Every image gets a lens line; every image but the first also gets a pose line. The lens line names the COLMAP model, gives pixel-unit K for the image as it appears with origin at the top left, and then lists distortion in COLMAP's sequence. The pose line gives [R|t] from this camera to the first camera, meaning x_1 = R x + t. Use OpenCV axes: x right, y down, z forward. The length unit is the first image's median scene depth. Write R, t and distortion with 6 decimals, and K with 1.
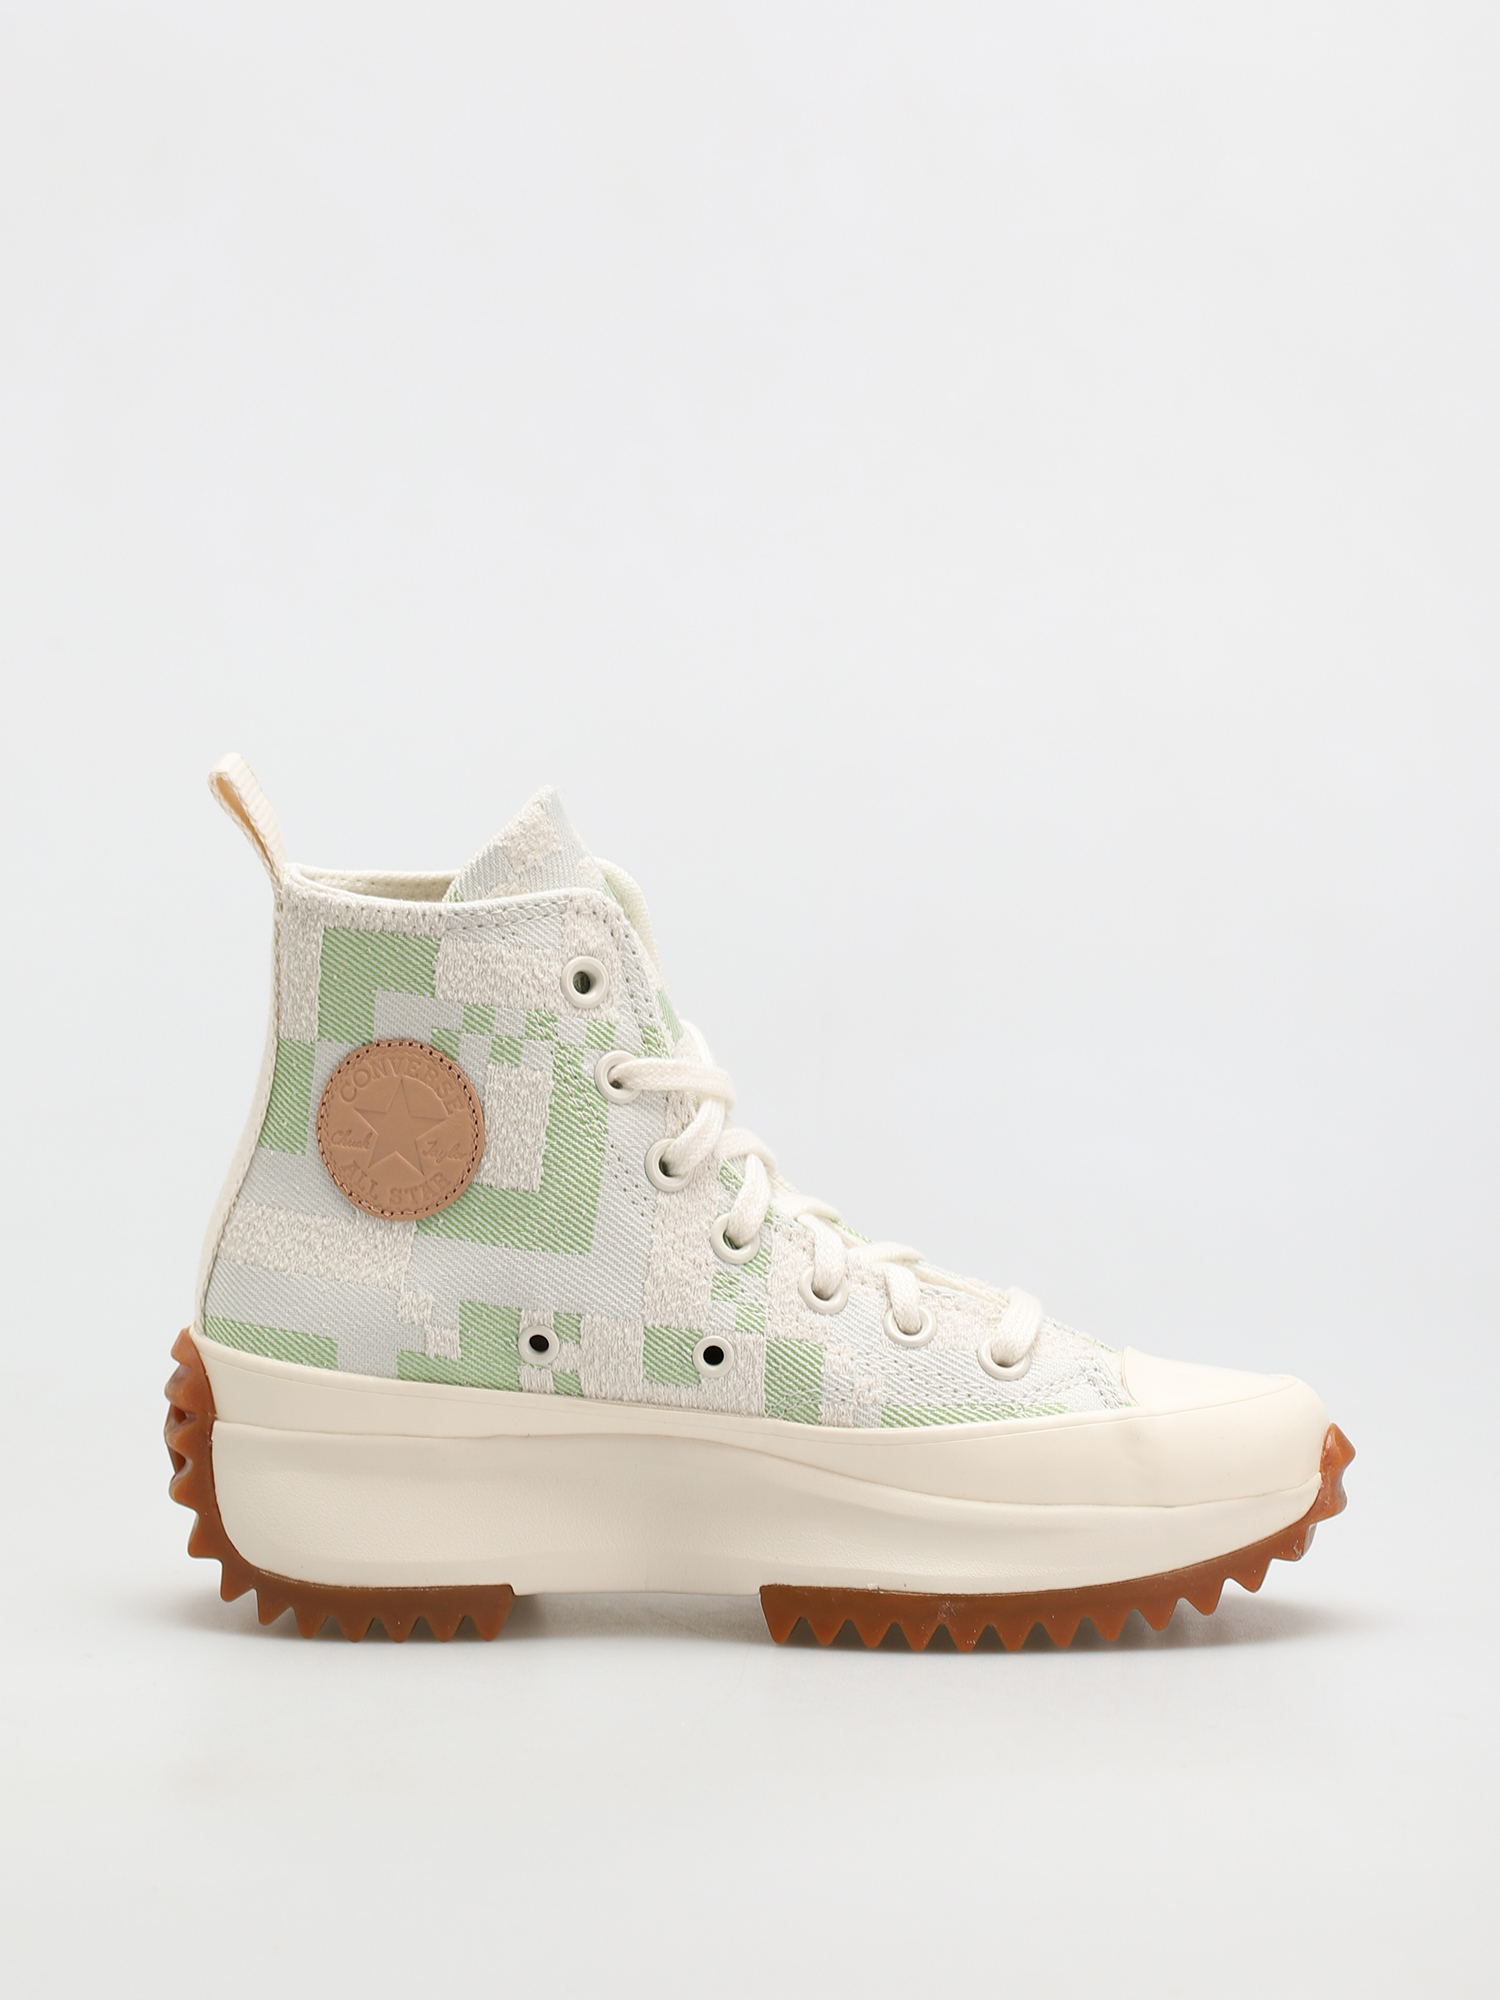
lens RADIAL K [[9220.5, 0, 750.0], [0, 9220.5, 1000.0], [0, 0, 1]] dist [0.366504, -4.884443]
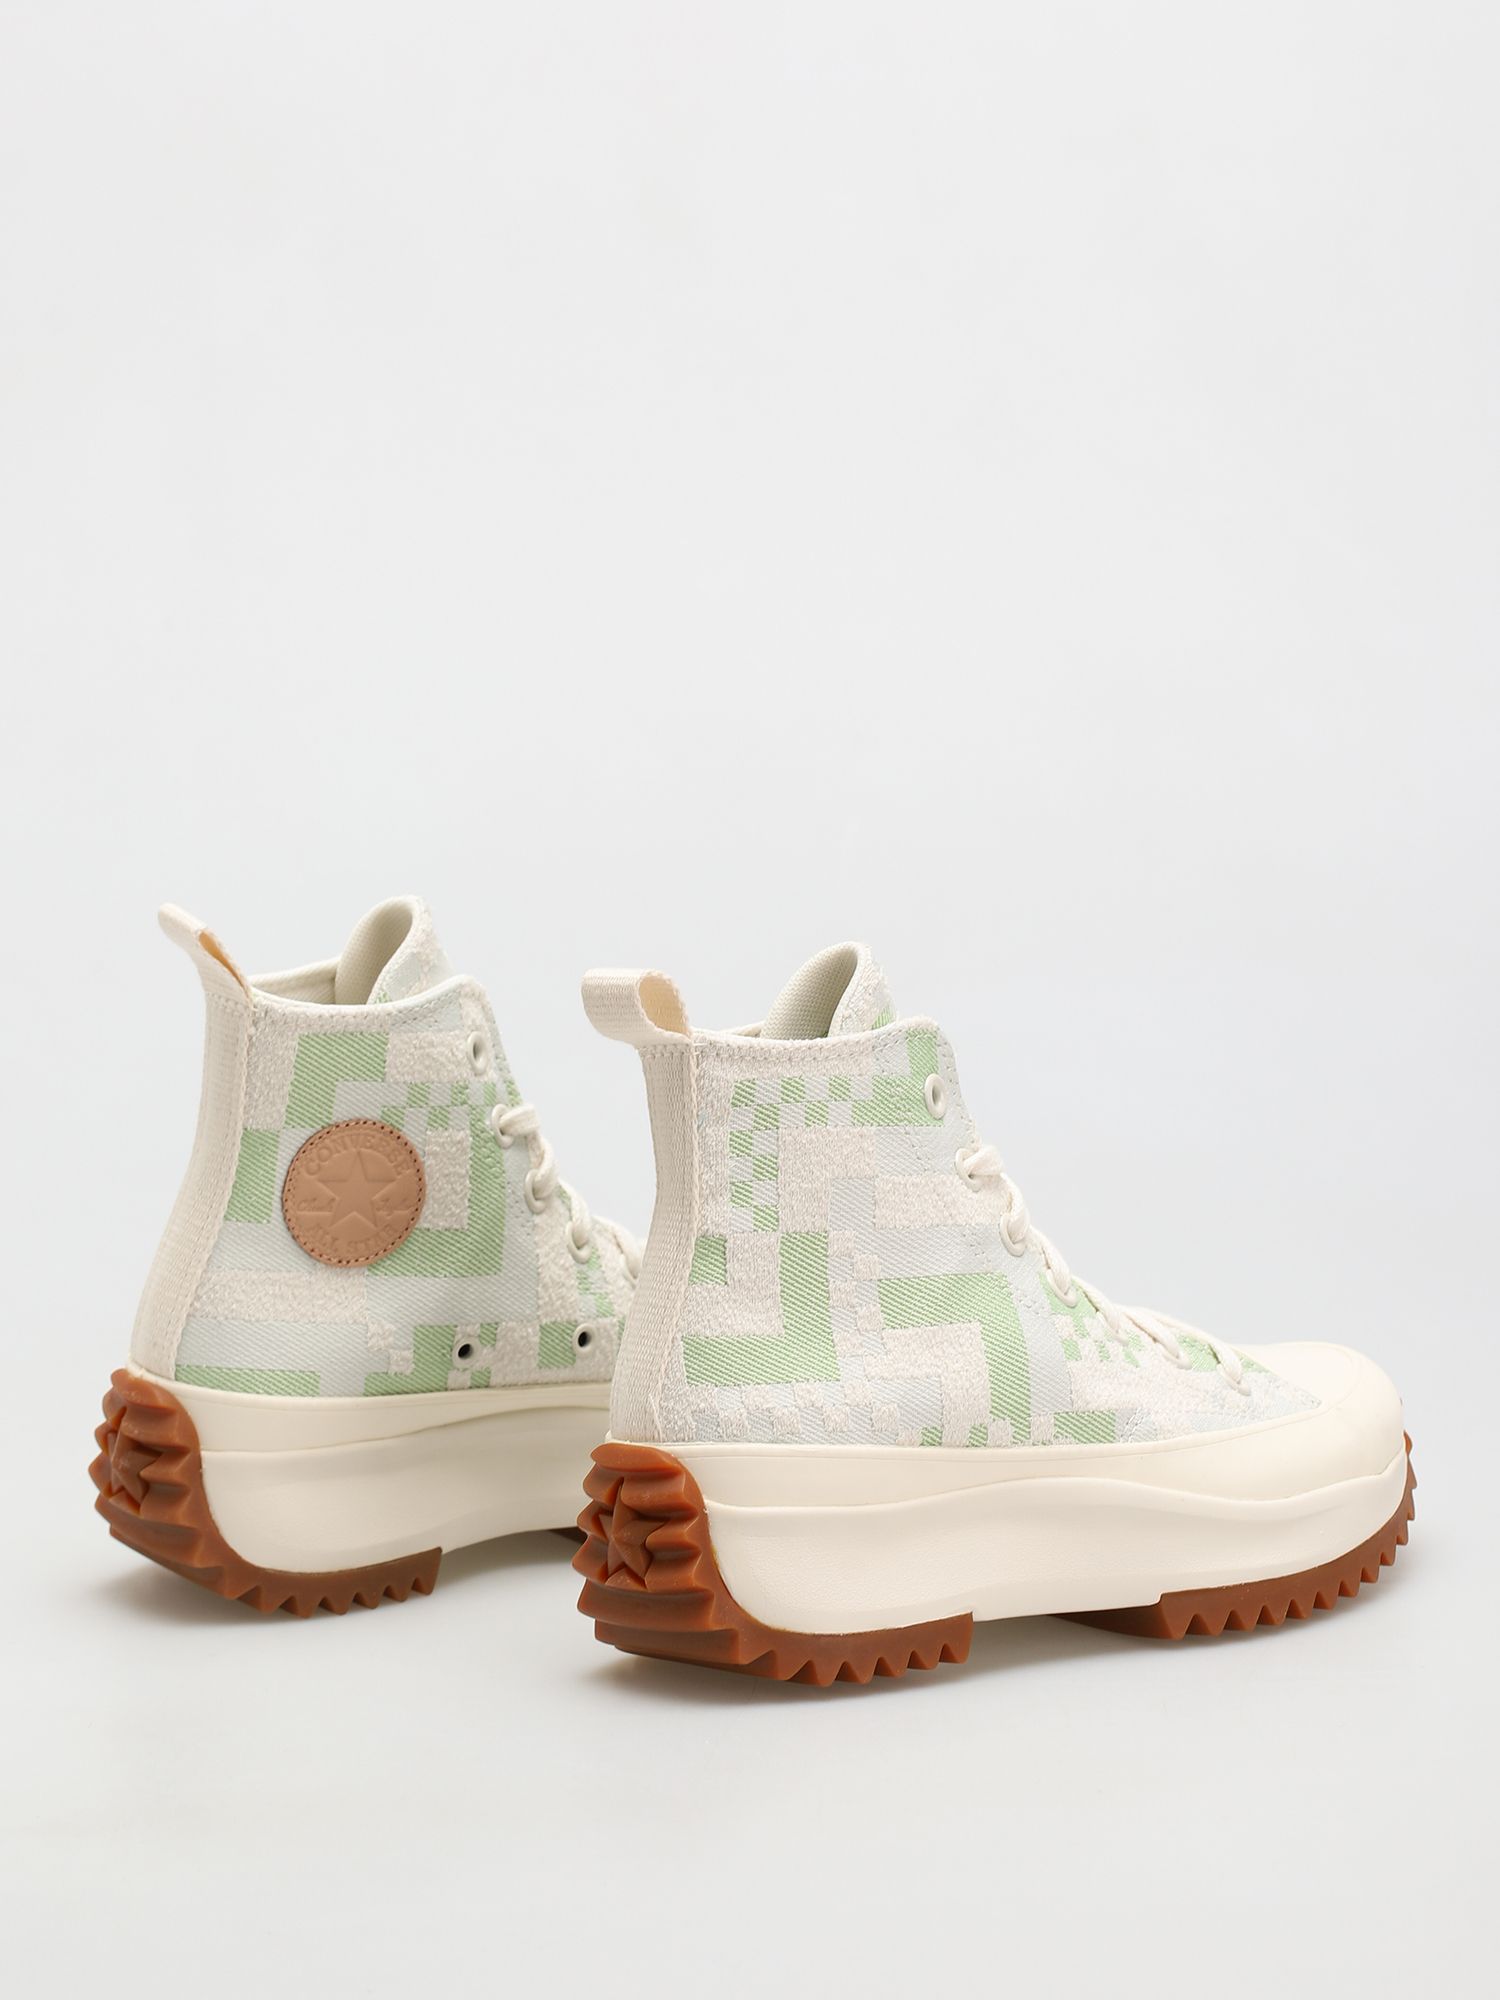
lens RADIAL K [[9220.5, 0, 750.0], [0, 9220.5, 1000.0], [0, 0, 1]] dist [0.366504, -4.884443]
pose [[0.761223, -0.127336, 0.635865, -0.763851], [0.060203, 0.990174, 0.126217, -0.160346], [-0.645689, -0.057798, 0.761410, 0.049475]]
